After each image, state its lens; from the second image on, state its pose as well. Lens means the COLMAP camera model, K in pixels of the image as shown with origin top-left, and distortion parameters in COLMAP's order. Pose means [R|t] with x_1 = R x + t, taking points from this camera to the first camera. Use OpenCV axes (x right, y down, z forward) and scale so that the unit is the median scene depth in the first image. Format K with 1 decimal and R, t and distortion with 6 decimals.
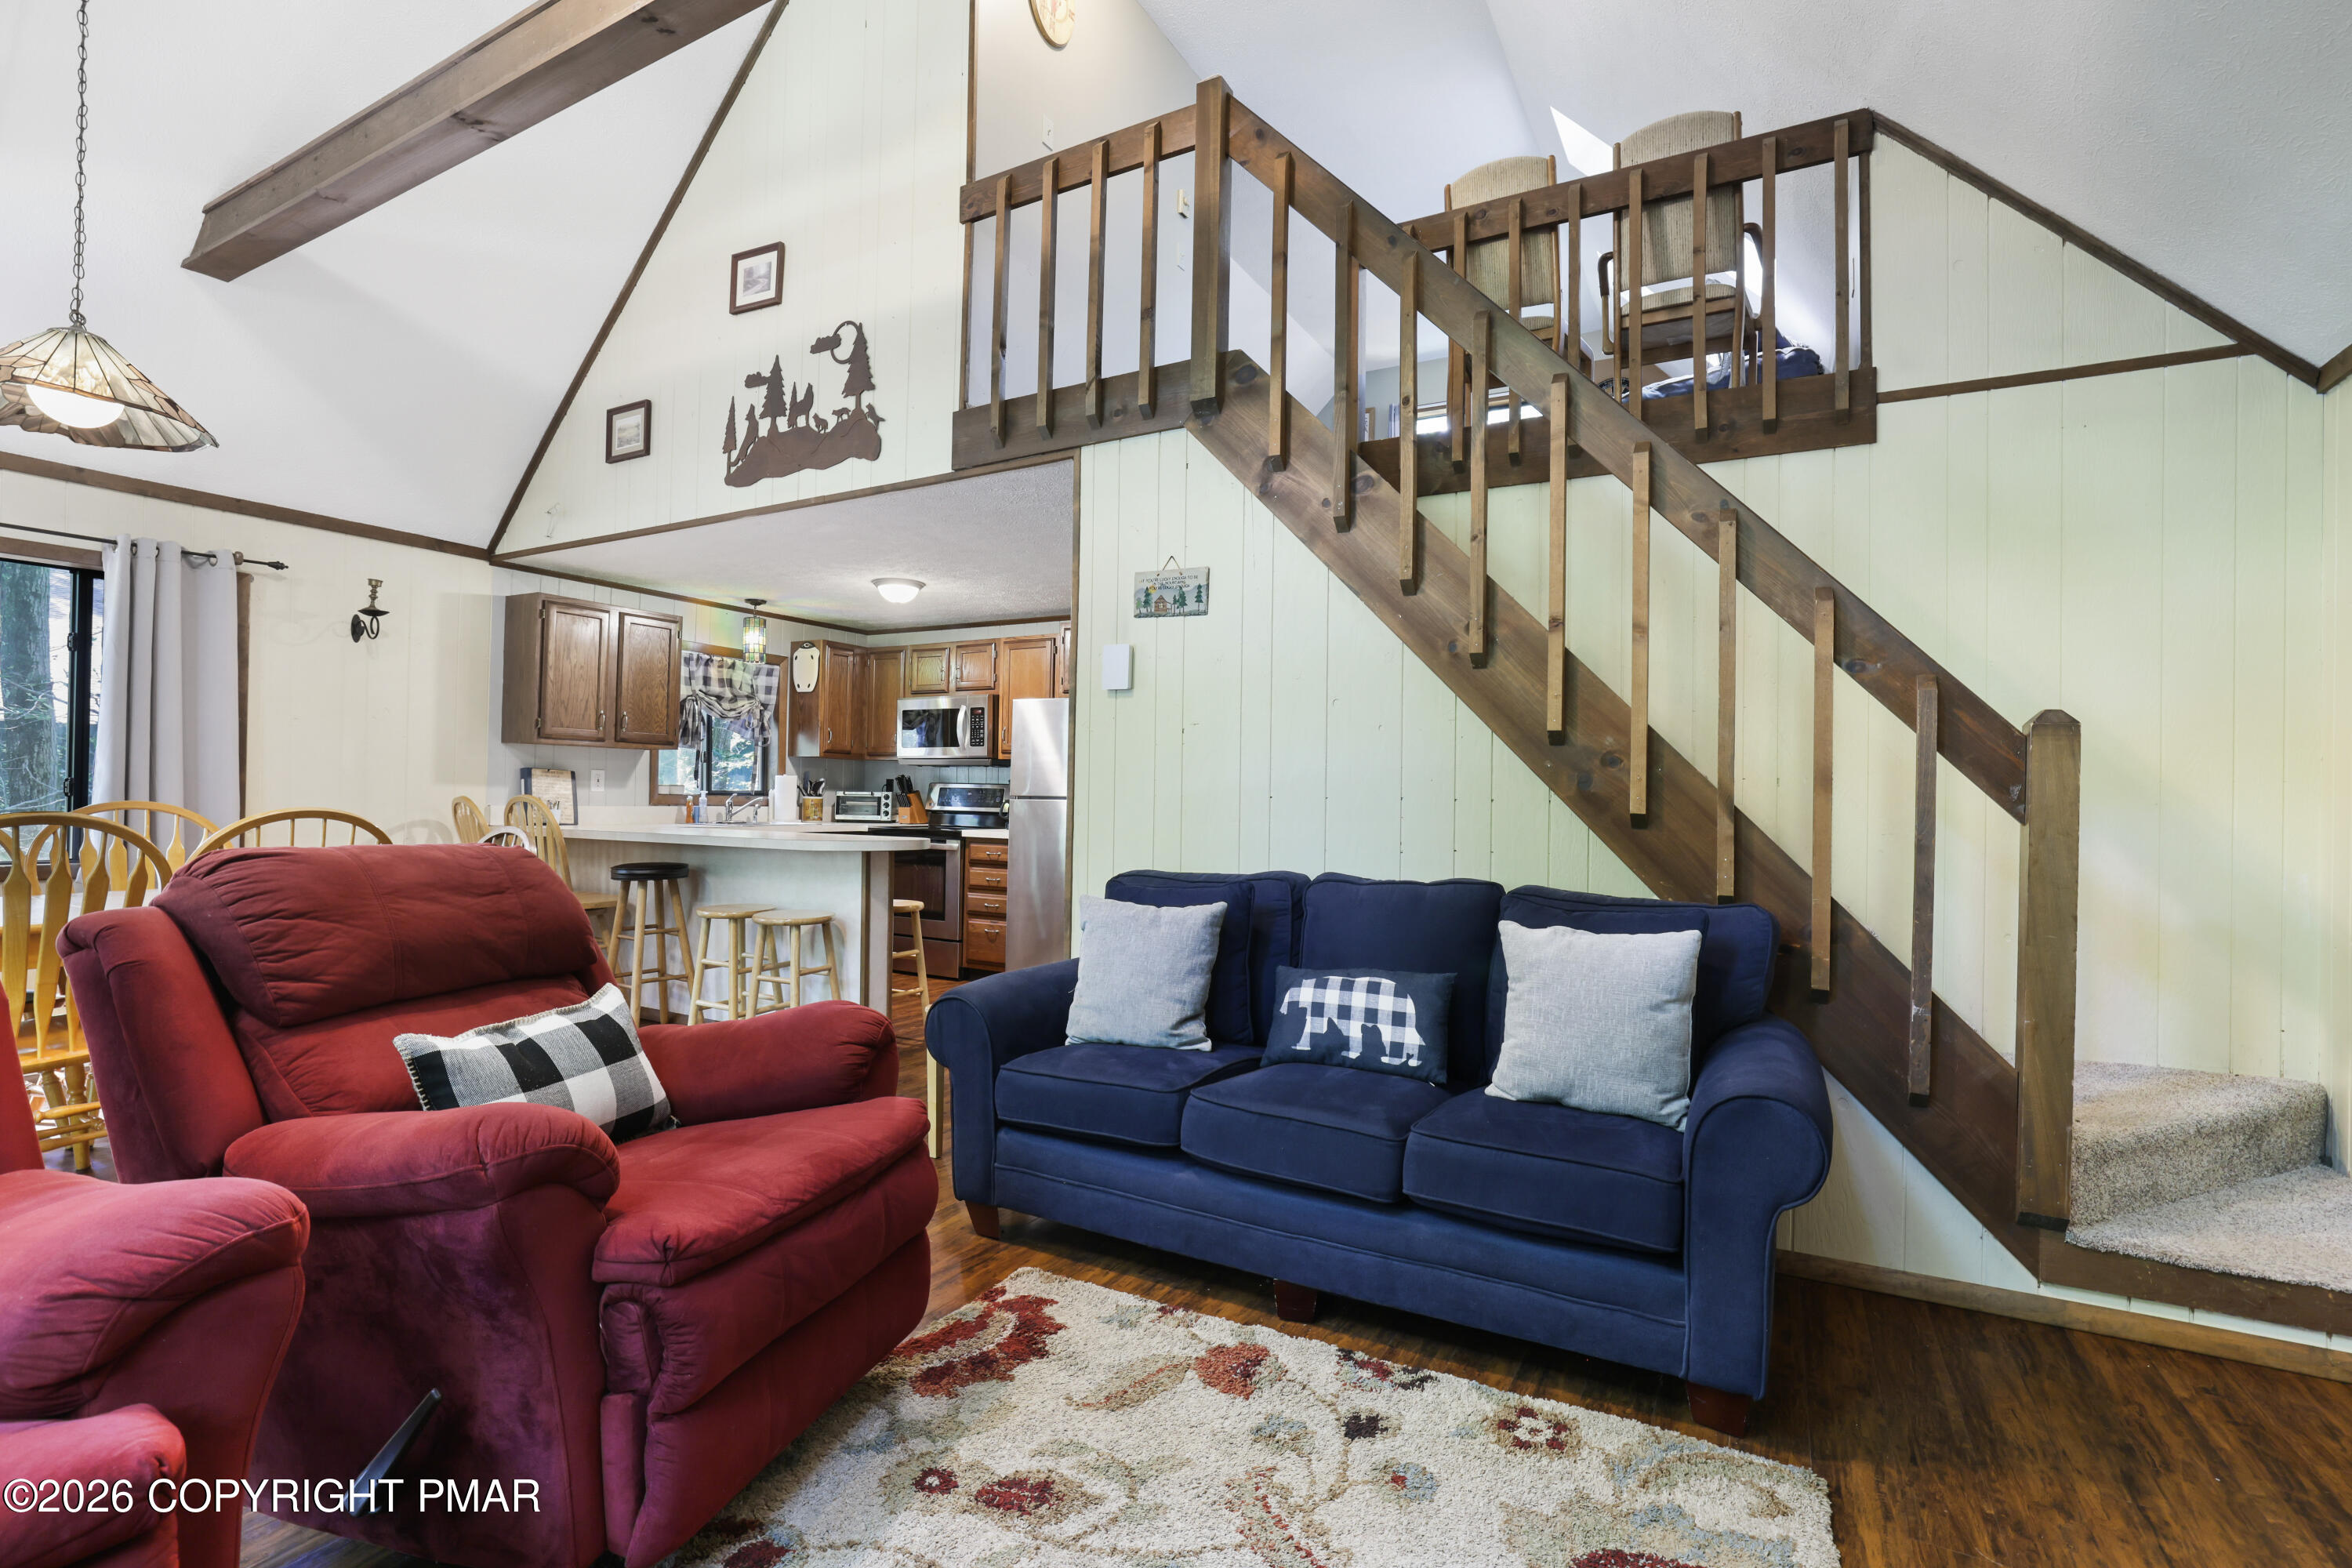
lens RADIAL K [[1066.5, 0, 1166.4], [0, 1066.5, 792.3], [0, 0, 1]] dist [-0.047503, 0.020115]
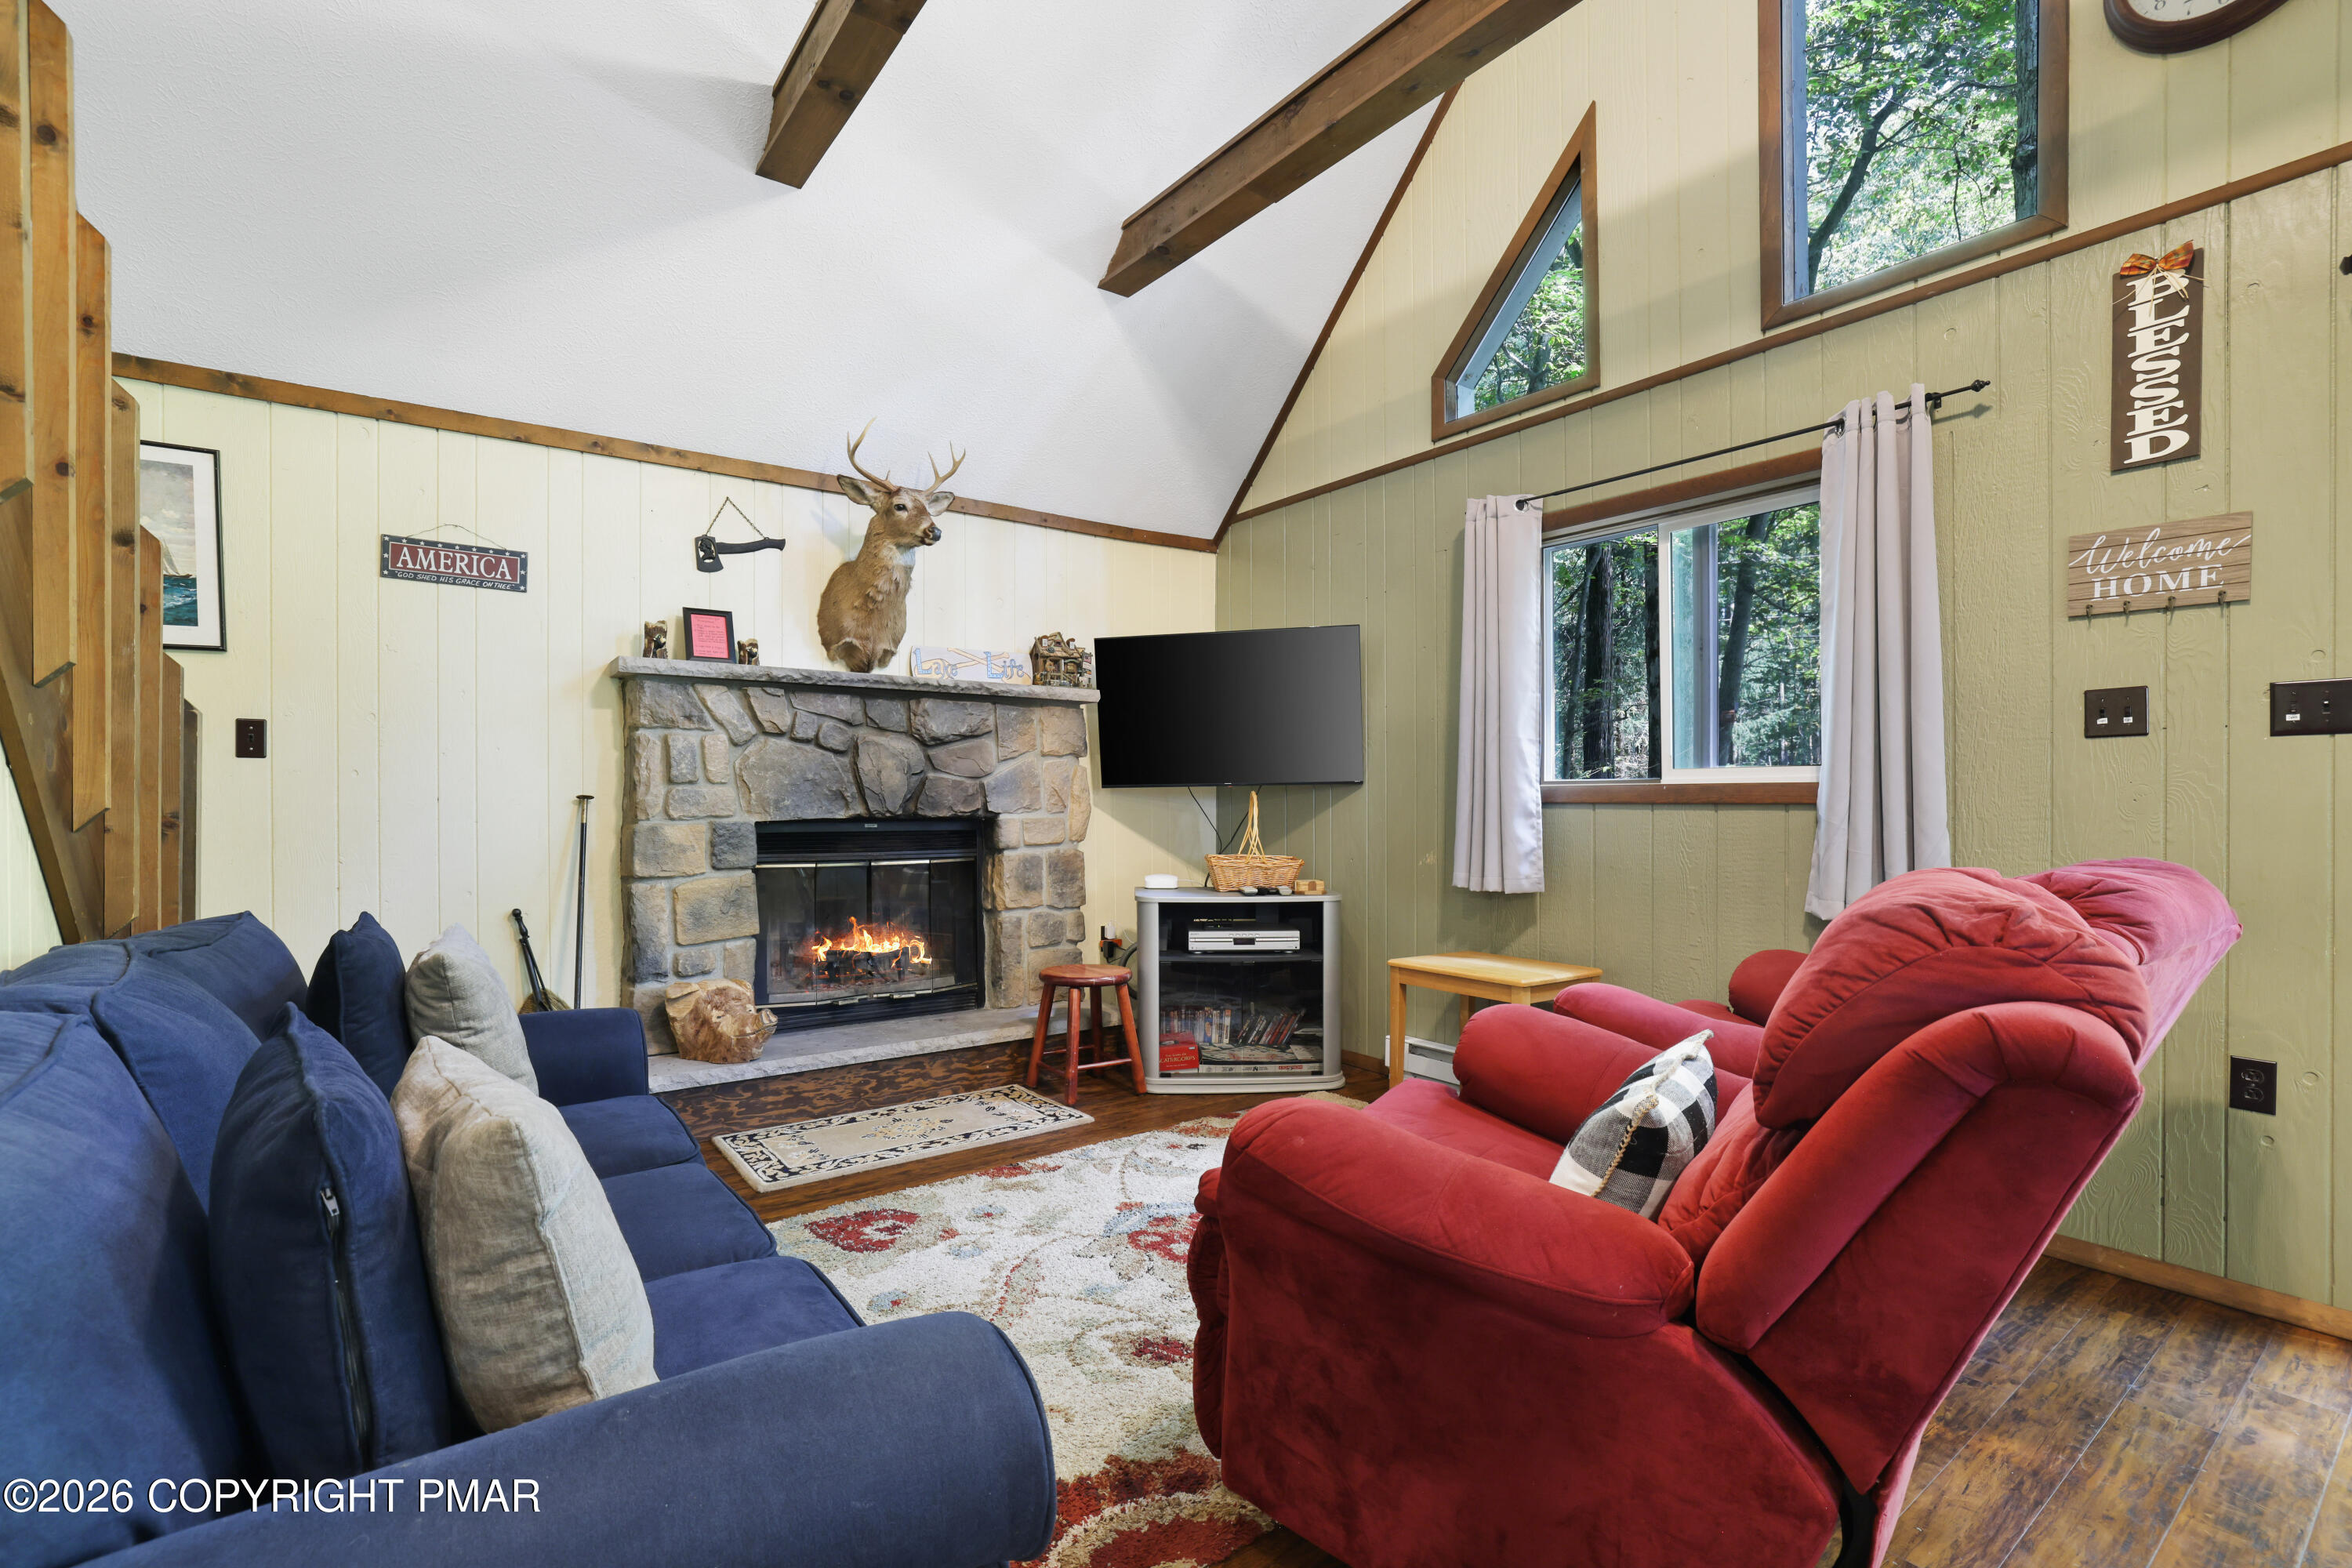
lens RADIAL K [[1056.1, 0, 1166.9], [0, 1056.1, 804.0], [0, 0, 1]] dist [-0.044927, 0.018818]
pose [[-0.911889, -0.016340, 0.410113, -0.196732], [-0.013675, 0.999862, 0.009431, 0.000675], [-0.410210, 0.002992, -0.911986, 0.647561]]
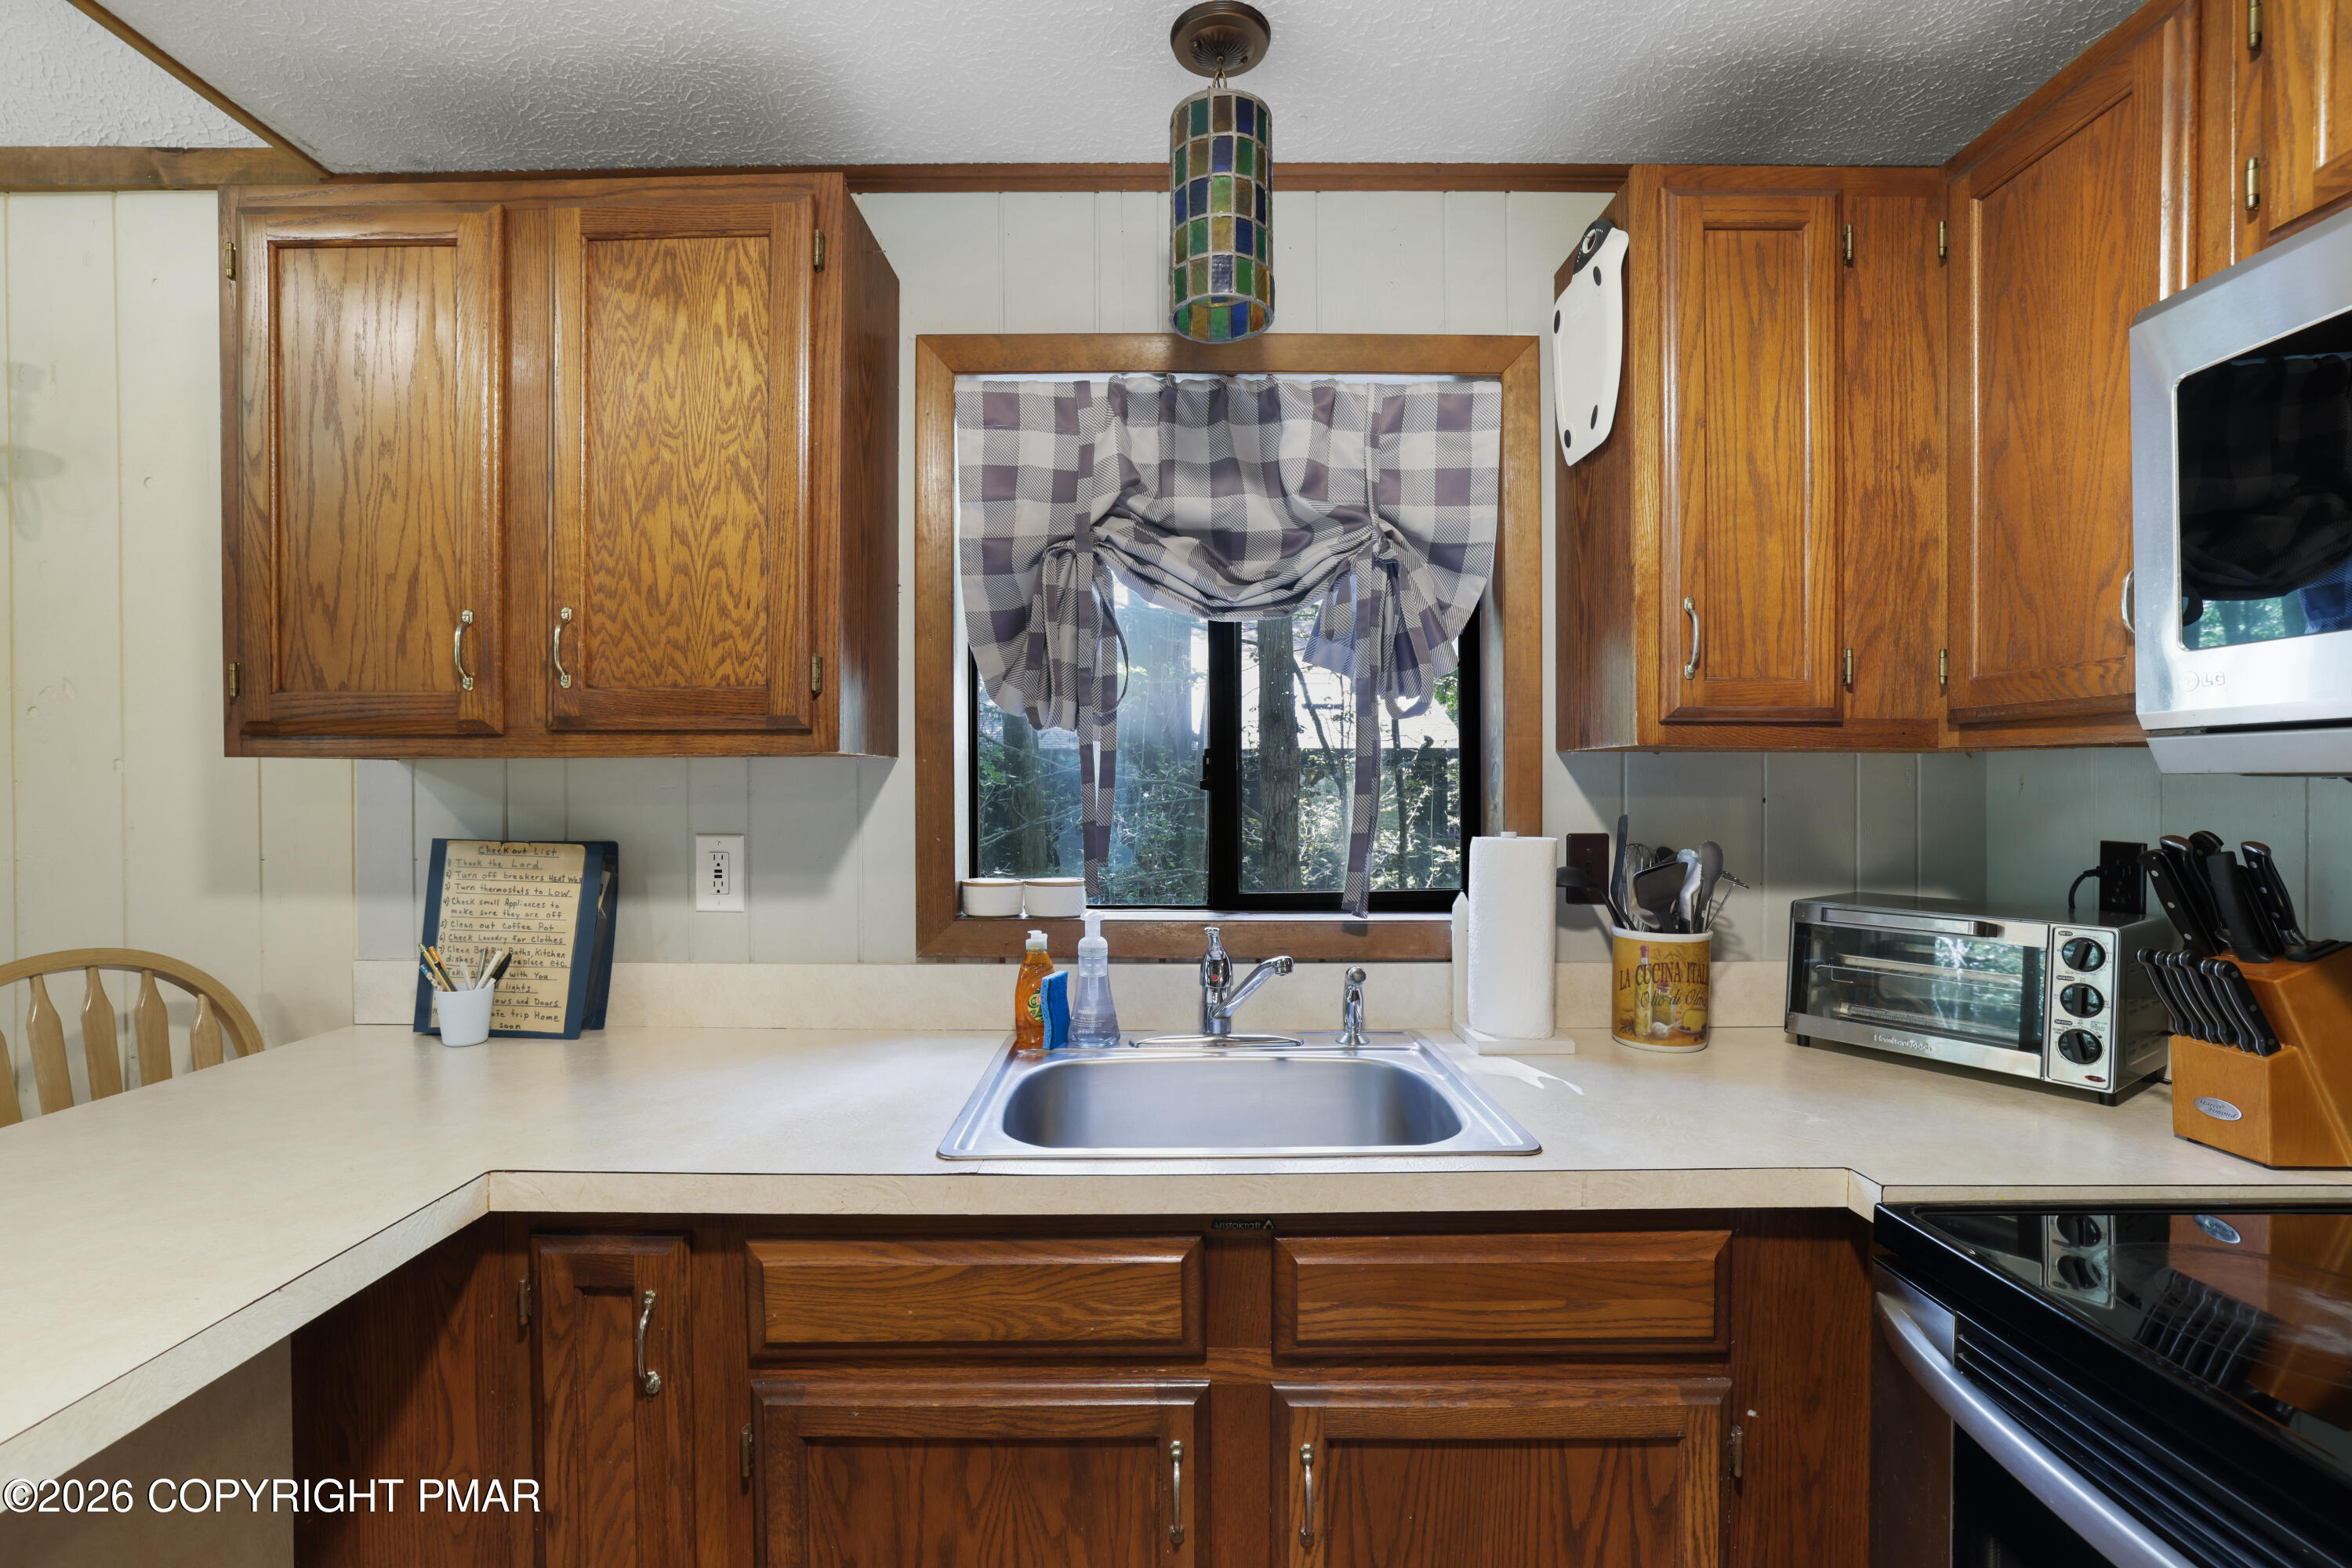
lens RADIAL K [[1066.5, 0, 1166.4], [0, 1066.5, 792.3], [0, 0, 1]] dist [-0.047503, 0.020115]
pose [[0.488699, -0.013787, -0.872343, -0.254850], [0.014827, 0.999862, -0.007496, -0.032377], [0.872326, -0.009271, 0.488836, 1.068809]]
